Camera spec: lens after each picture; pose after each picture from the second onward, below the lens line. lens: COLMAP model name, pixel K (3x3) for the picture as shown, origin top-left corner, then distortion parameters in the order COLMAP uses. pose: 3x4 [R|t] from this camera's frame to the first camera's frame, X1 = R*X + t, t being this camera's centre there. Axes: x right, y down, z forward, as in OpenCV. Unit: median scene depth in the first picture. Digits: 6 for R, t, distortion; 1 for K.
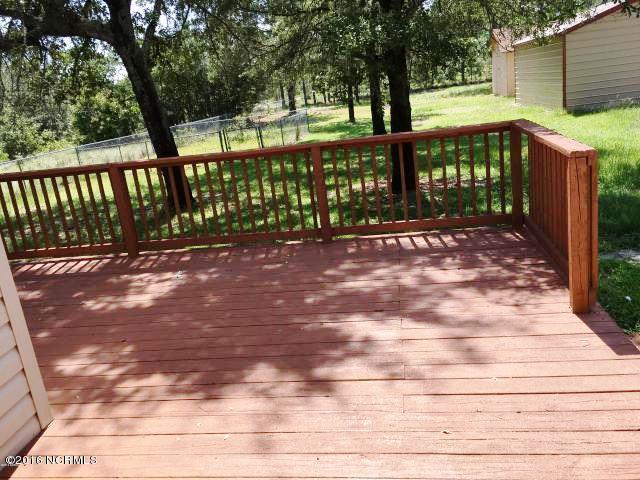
lens RADIAL K [[541.9, 0, 322.8], [0, 541.9, 240.5], [0, 0, 1]] dist [0.043117, -0.030798]
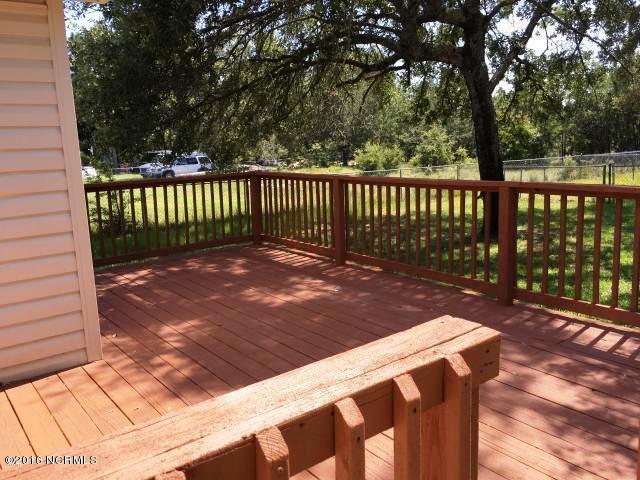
lens RADIAL K [[541.9, 0, 321.2], [0, 541.9, 237.5], [0, 0, 1]] dist [0.043117, -0.030798]
pose [[0.716128, 0.214316, -0.664251, 0.354624], [-0.245260, 0.968269, 0.047992, -0.070097], [0.653459, 0.128546, 0.745967, 0.198605]]
